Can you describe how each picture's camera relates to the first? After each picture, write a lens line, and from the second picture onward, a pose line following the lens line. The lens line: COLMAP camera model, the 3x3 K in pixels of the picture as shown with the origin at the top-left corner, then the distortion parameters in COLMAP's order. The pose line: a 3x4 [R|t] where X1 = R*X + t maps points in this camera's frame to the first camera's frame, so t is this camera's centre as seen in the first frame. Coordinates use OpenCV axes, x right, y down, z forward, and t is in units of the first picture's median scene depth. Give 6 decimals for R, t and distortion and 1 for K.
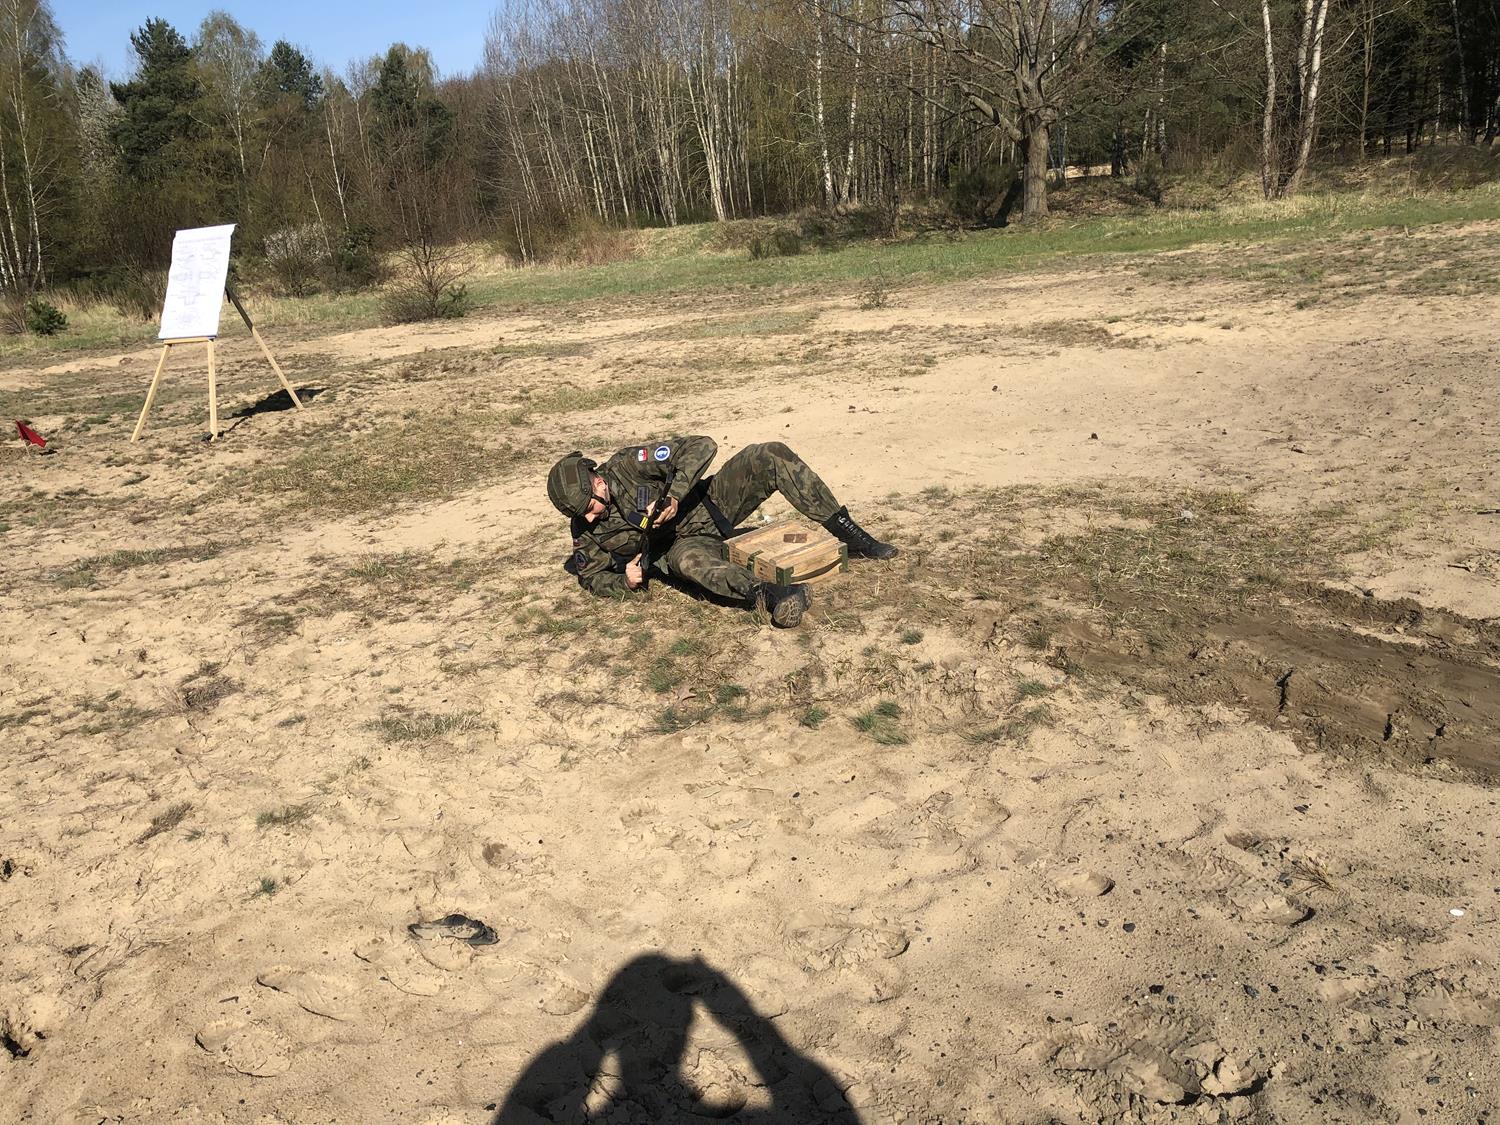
lens RADIAL K [[1235.1, 0, 748.9], [0, 1235.1, 561.4], [0, 0, 1]] dist [0.022090, -0.006775]
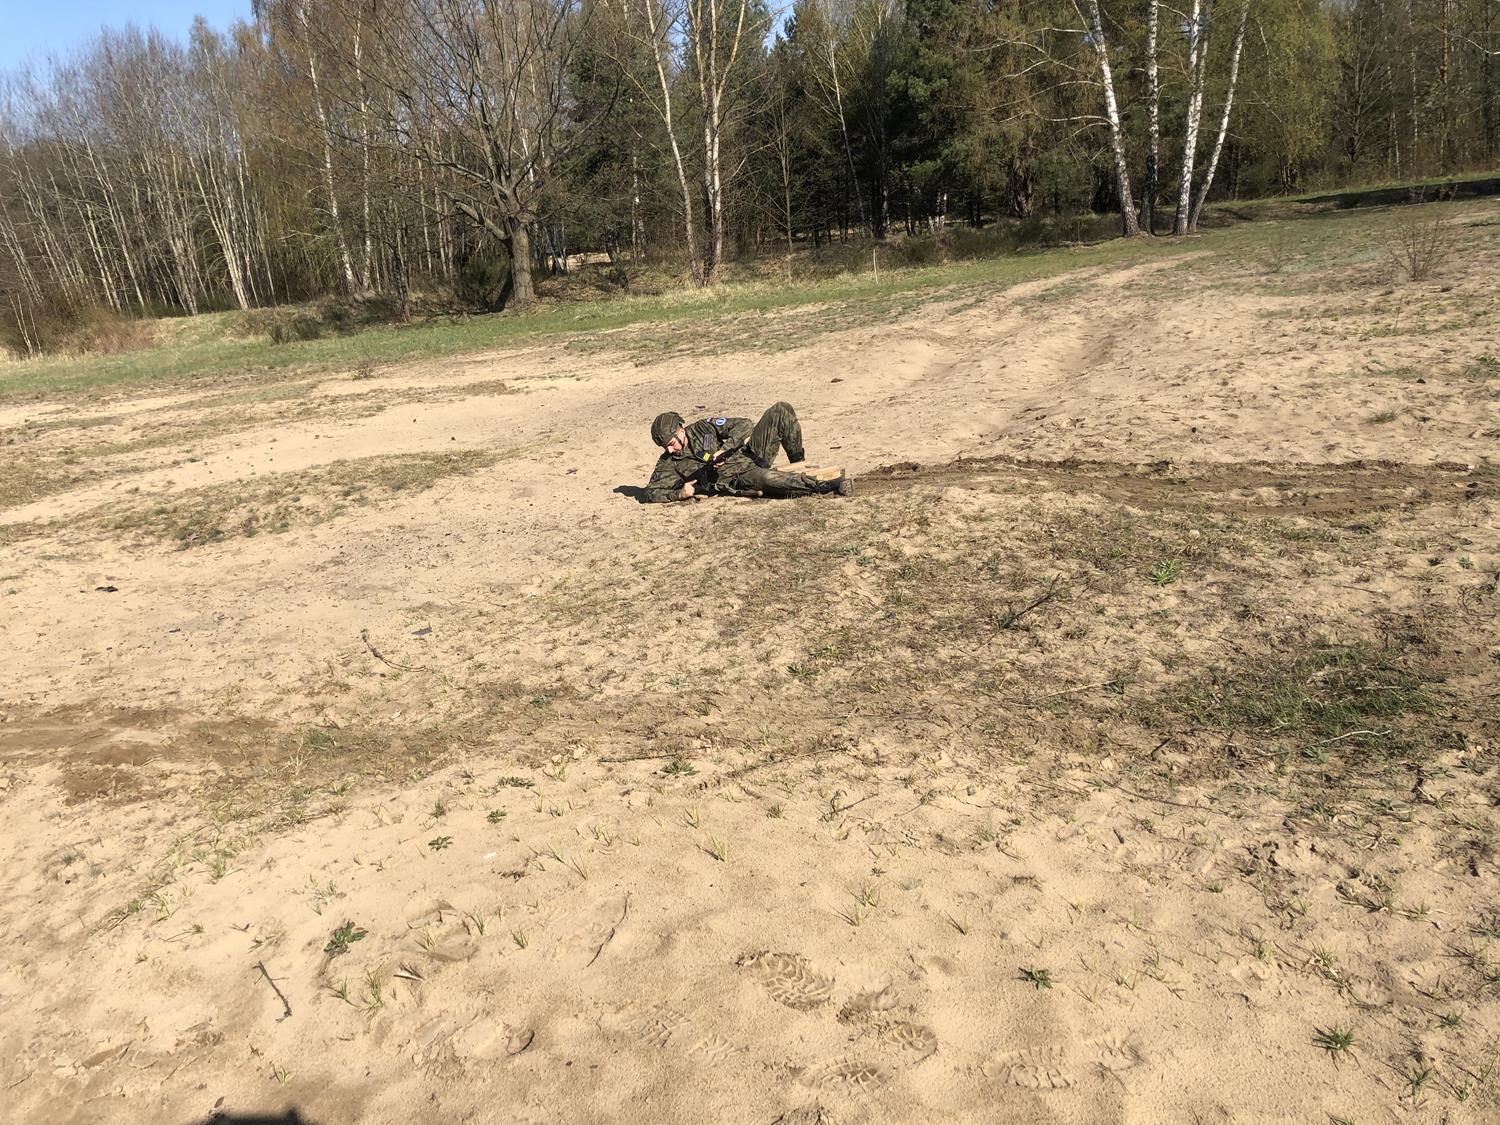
lens RADIAL K [[1235.1, 0, 746.6], [0, 1235.1, 562.8], [0, 0, 1]] dist [0.022090, -0.006775]
pose [[0.939114, -0.089037, 0.331870, 0.015331], [0.108956, 0.993165, -0.041865, 0.039732], [-0.325874, 0.075475, 0.942396, -0.157829]]
